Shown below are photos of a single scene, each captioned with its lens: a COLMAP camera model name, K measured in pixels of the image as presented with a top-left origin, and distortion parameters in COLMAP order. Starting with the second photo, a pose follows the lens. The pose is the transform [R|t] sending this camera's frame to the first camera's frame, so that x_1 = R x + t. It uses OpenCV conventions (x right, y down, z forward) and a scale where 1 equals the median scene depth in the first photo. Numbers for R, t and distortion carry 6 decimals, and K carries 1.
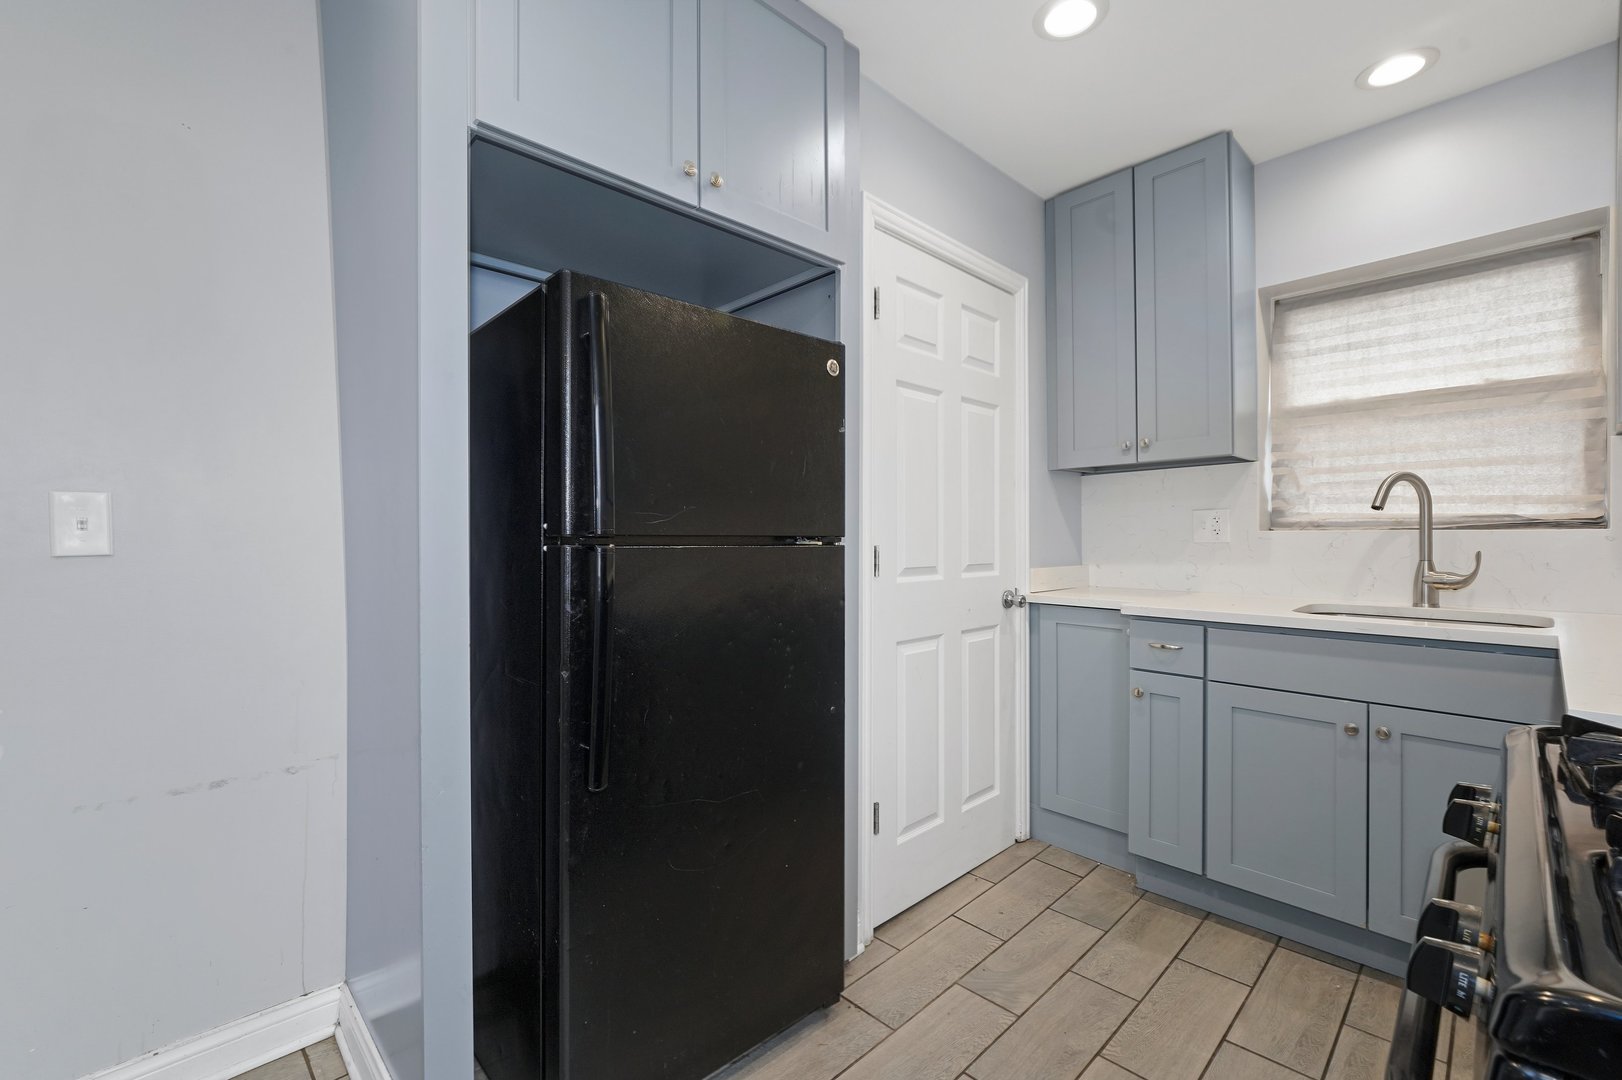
lens RADIAL K [[696.8, 0, 803.6], [0, 696.8, 538.0], [0, 0, 1]] dist [-0.017232, 0.001114]
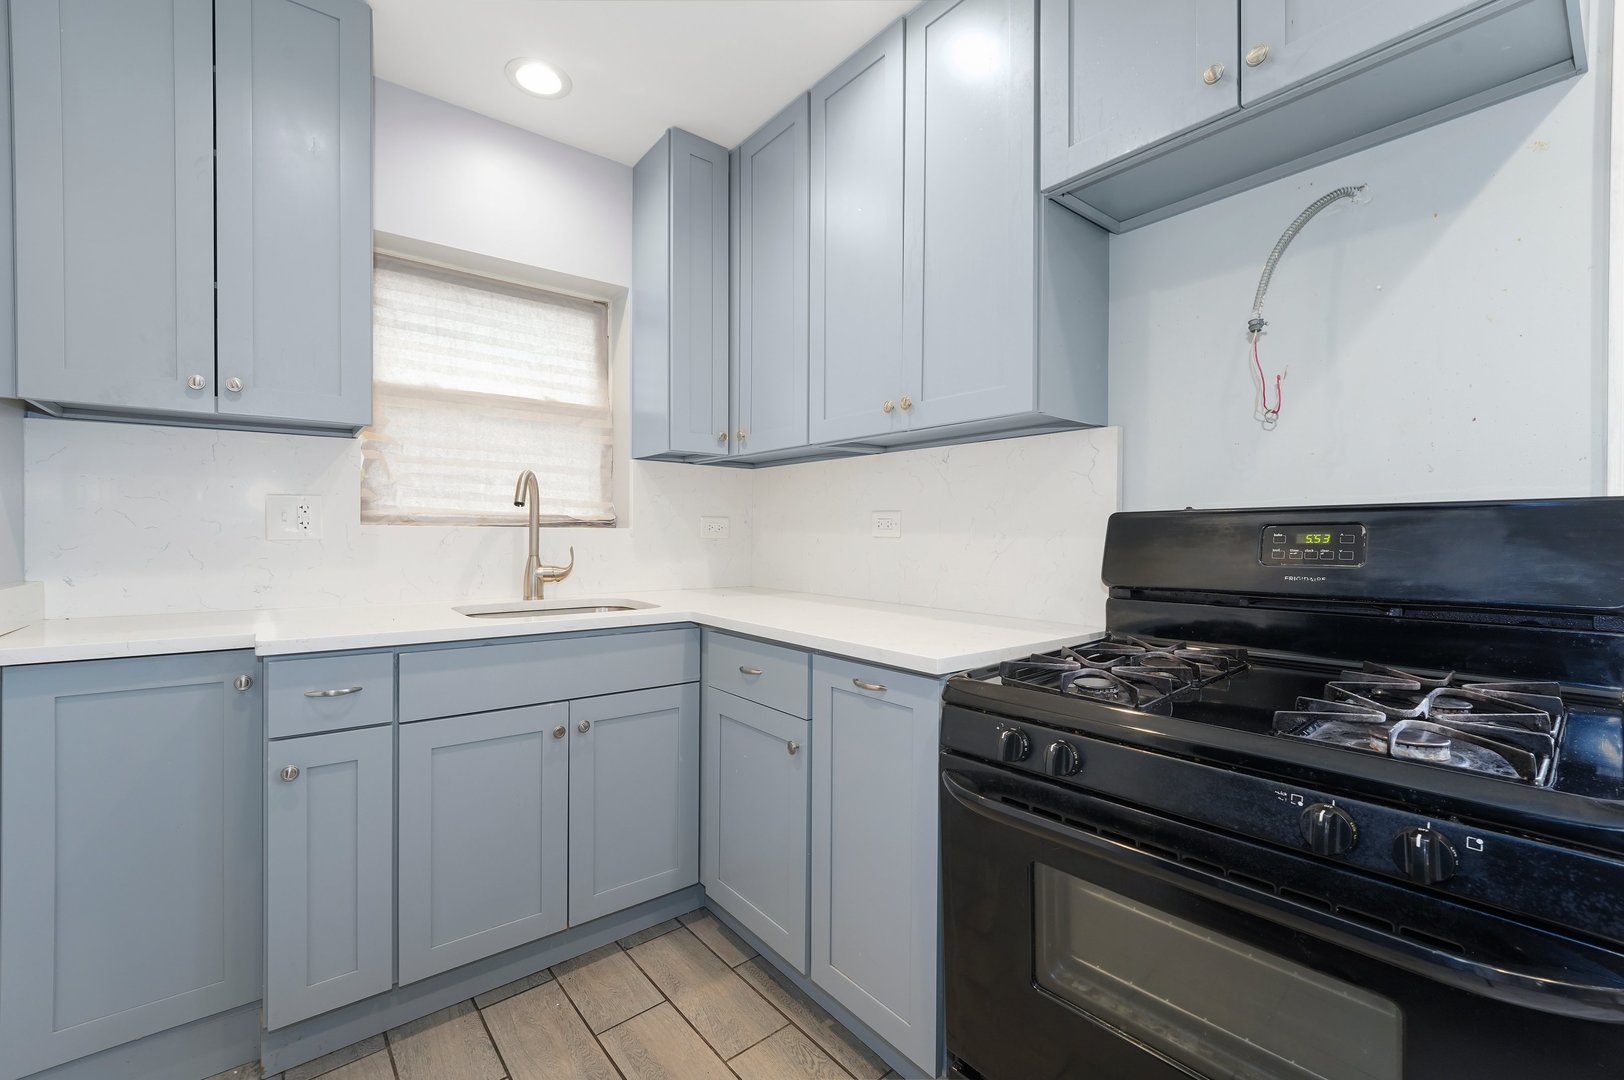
lens RADIAL K [[676.8, 0, 812.7], [0, 676.8, 539.6], [0, 0, 1]] dist [-0.006287, -0.000037]
pose [[0.069248, -0.003264, 0.997594, -0.104294], [-0.003209, 0.999989, 0.003495, 0.002265], [-0.997594, -0.003443, 0.069236, 0.468509]]
